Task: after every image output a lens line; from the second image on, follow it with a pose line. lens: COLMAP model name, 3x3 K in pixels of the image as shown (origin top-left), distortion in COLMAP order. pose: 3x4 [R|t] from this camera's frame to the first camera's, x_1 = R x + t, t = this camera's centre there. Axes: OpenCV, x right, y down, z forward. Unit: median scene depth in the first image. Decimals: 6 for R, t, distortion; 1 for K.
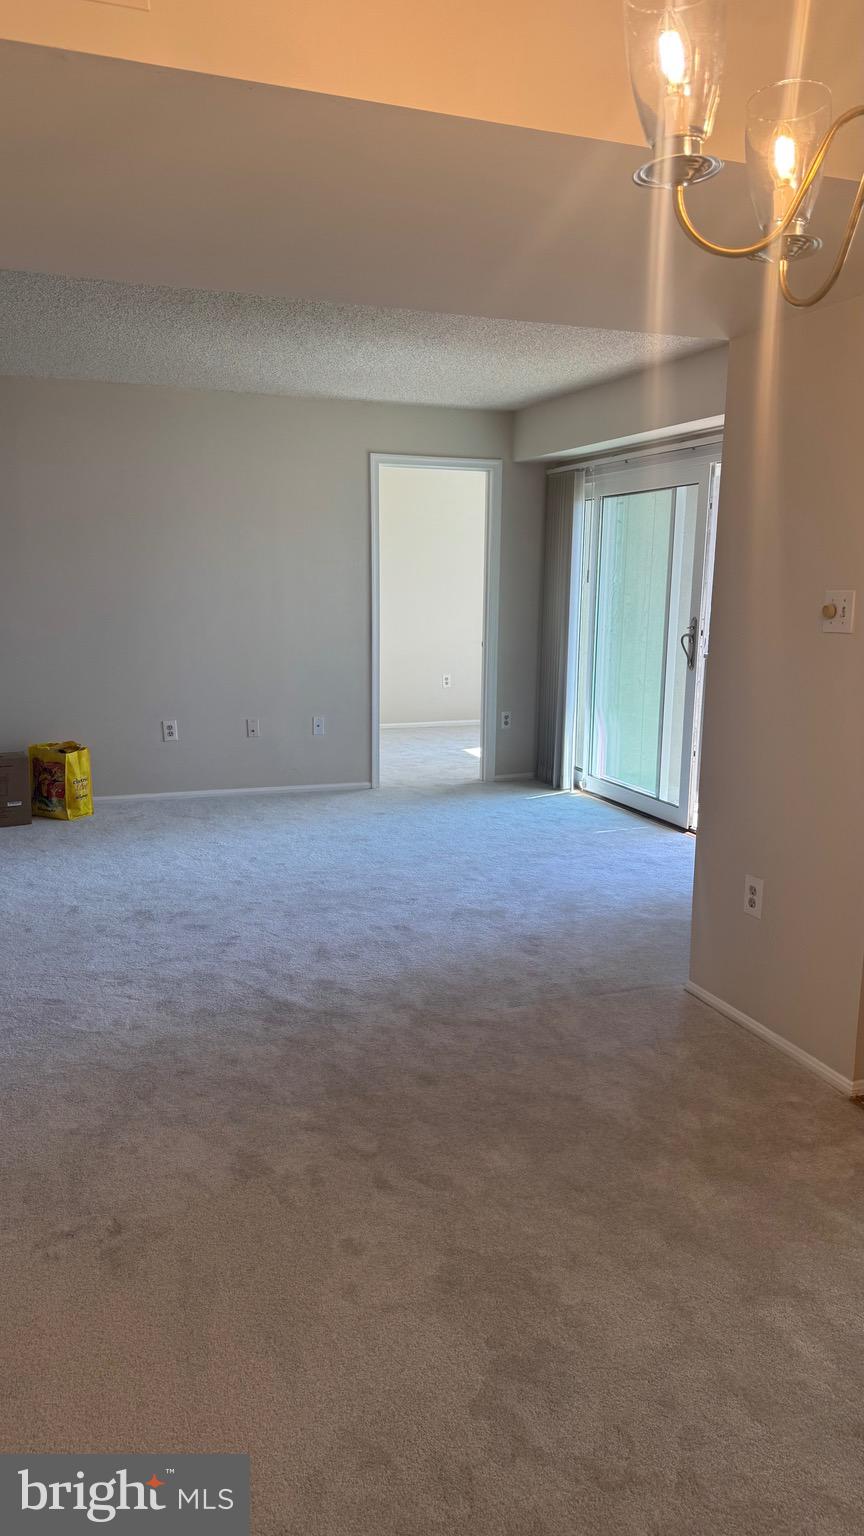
lens RADIAL K [[1075.5, 0, 432.1], [0, 1075.5, 769.7], [0, 0, 1]] dist [0.069042, -0.086273]
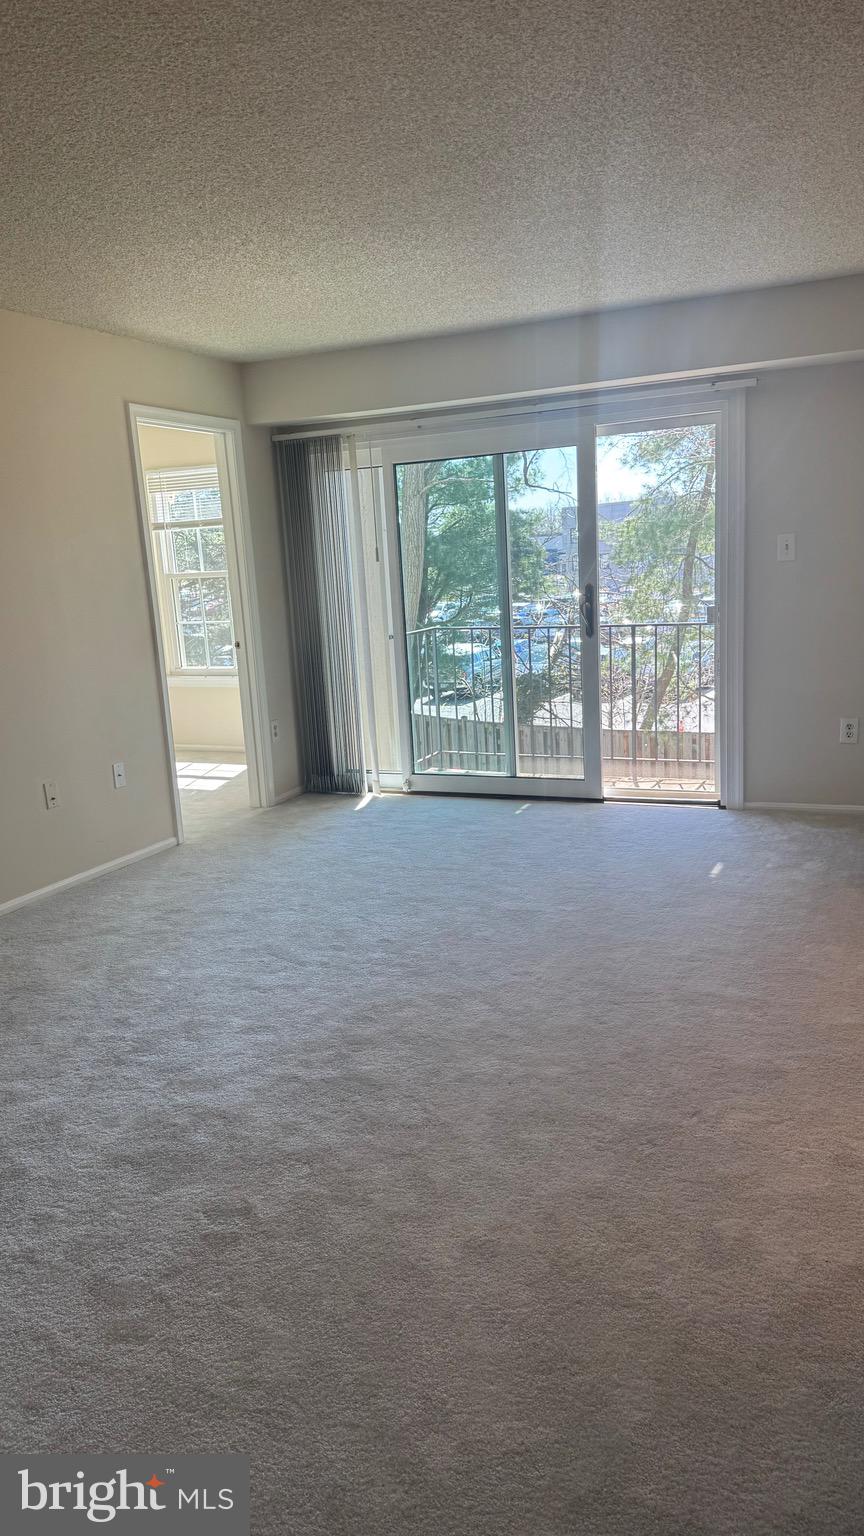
lens RADIAL K [[1075.5, 0, 433.8], [0, 1075.5, 769.8], [0, 0, 1]] dist [0.069042, -0.086273]
pose [[0.703807, -0.186932, 0.685355, -0.470294], [0.190647, 0.979069, 0.071262, -0.057703], [-0.684331, 0.080506, 0.724714, 0.331654]]
